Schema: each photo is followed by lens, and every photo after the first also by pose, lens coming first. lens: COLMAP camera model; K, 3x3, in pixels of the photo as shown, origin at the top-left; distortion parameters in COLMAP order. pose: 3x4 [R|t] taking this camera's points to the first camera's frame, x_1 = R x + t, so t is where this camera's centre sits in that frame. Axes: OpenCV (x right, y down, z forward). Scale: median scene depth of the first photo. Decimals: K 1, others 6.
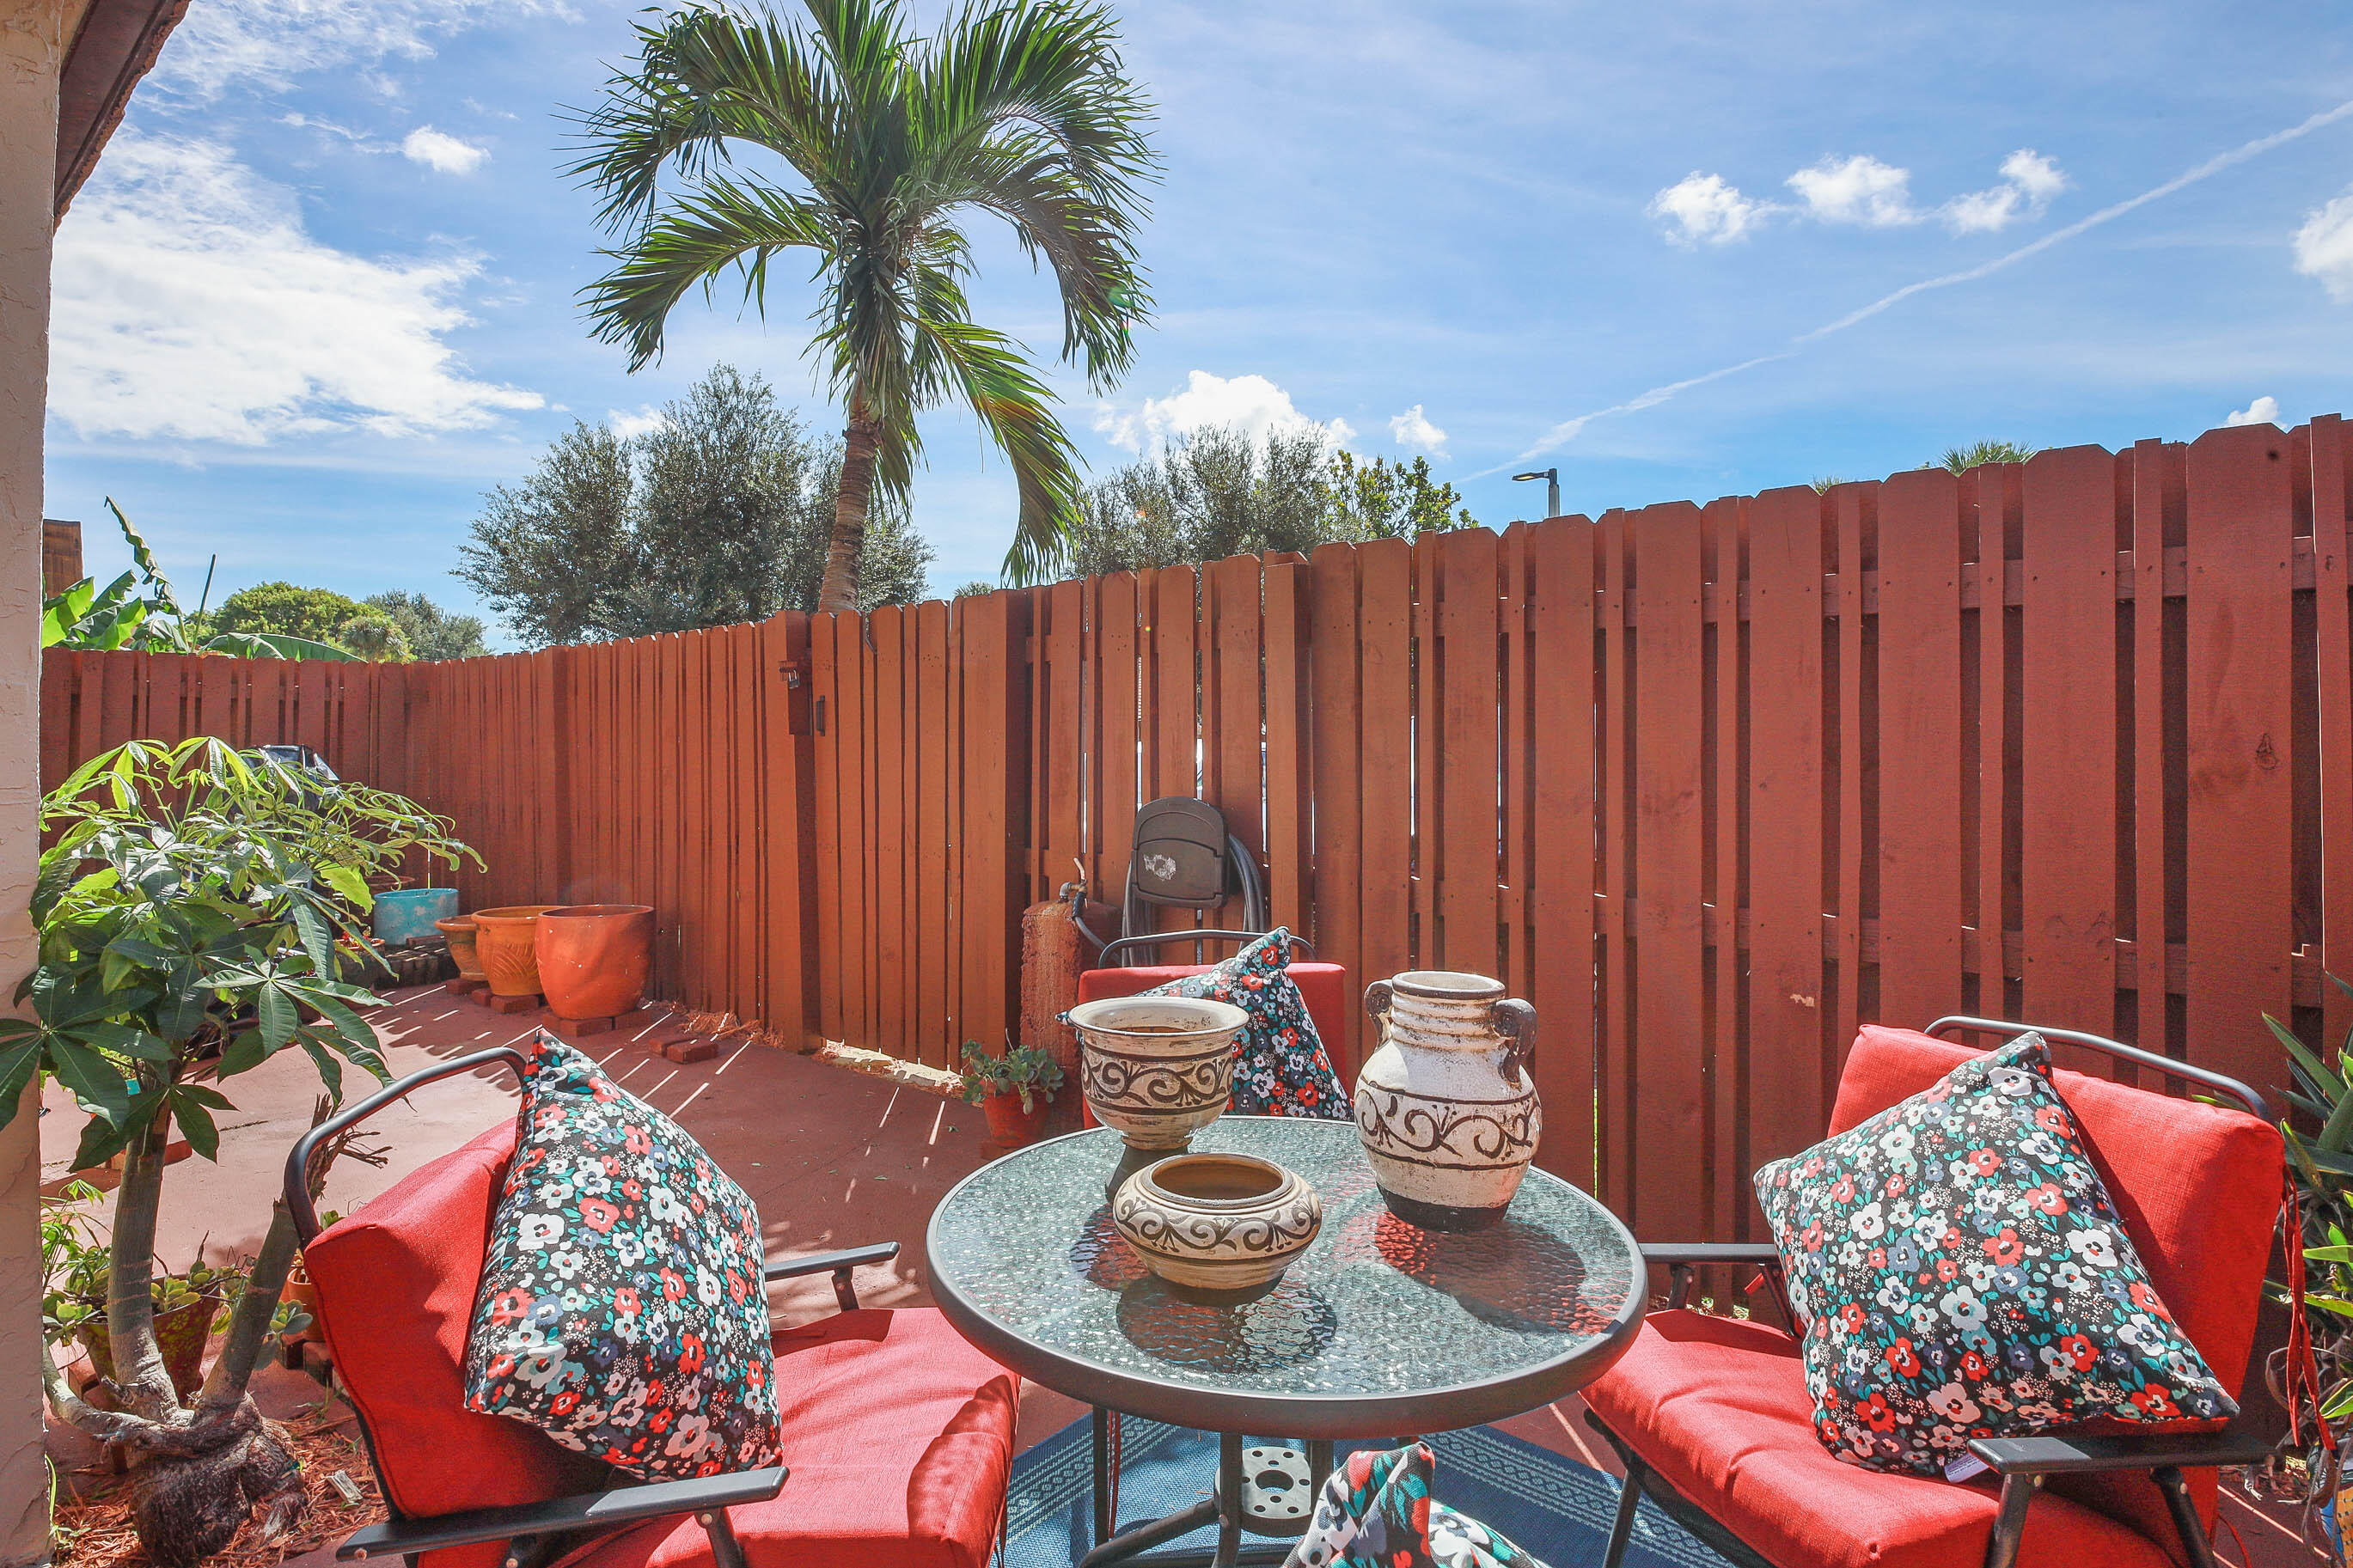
lens RADIAL K [[1221.5, 0, 1138.7], [0, 1221.5, 761.4], [0, 0, 1]] dist [-0.011164, -0.002119]
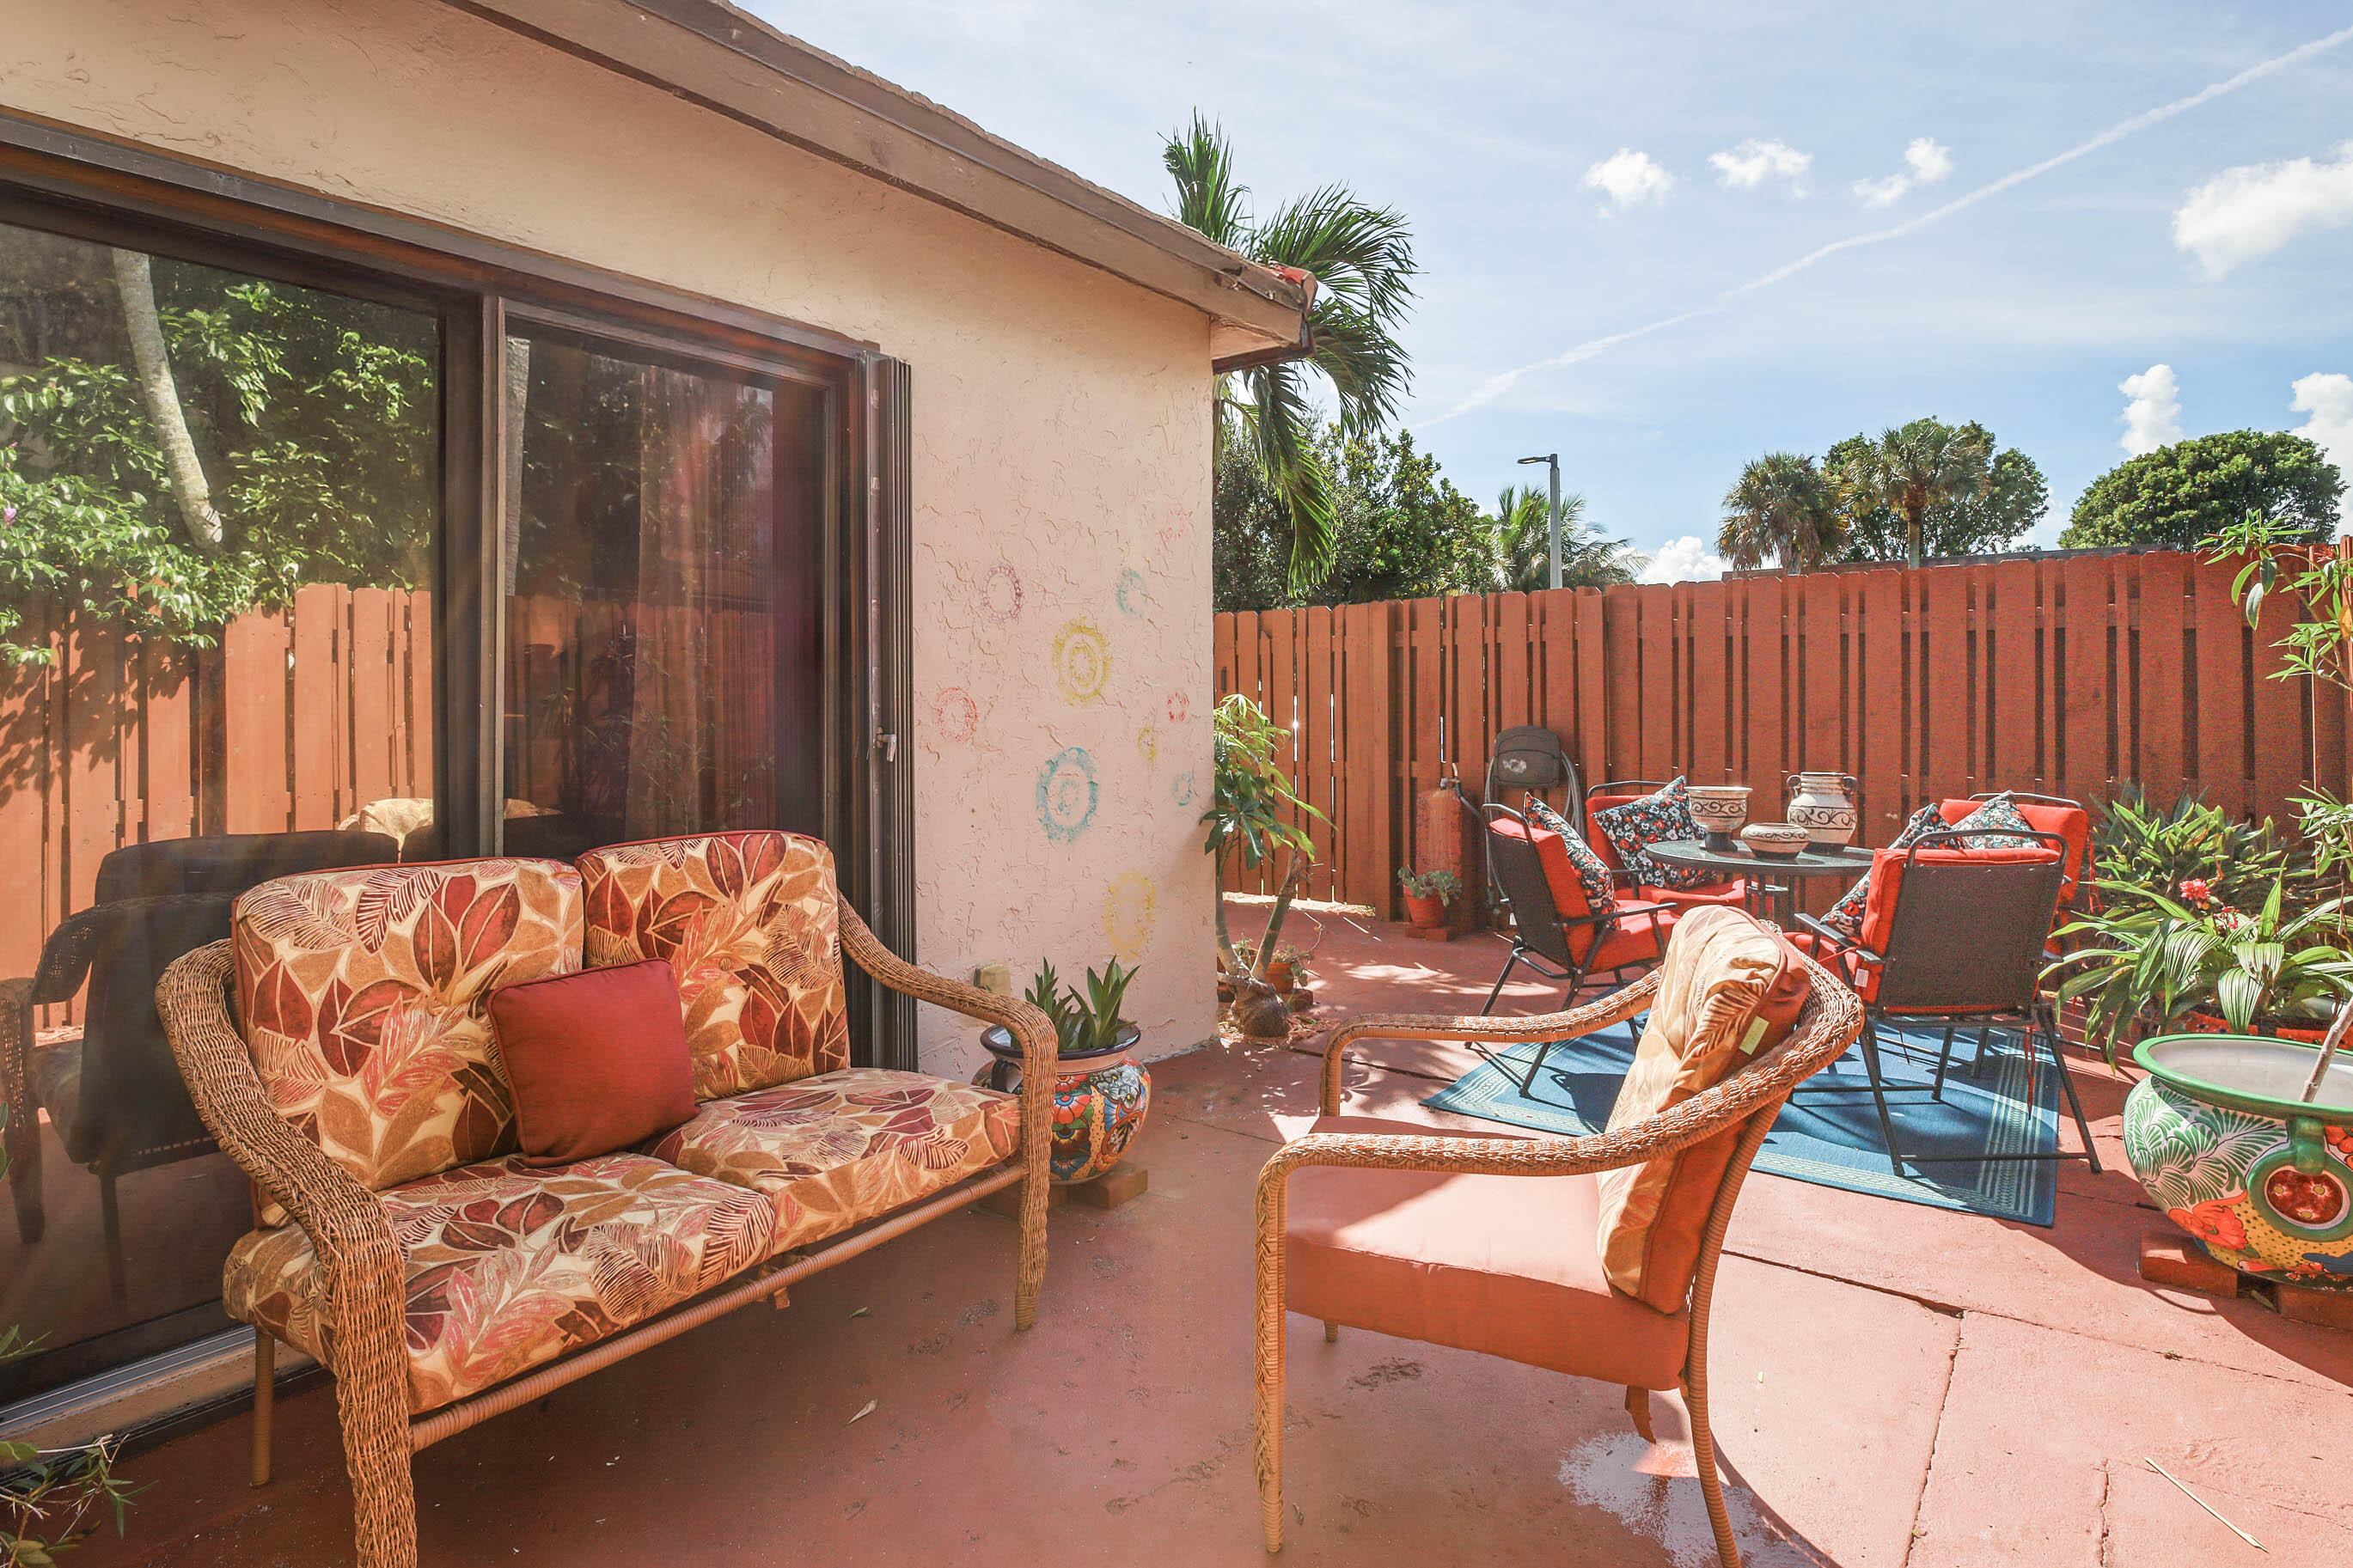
lens RADIAL K [[1201.3, 0, 1175.7], [0, 1201.3, 730.6], [0, 0, 1]] dist [-0.022735, -0.000039]
pose [[0.998453, -0.006639, 0.055202, -0.071459], [0.006063, 0.999925, 0.010606, 0.001821], [-0.055268, -0.010255, 0.998419, -0.087429]]
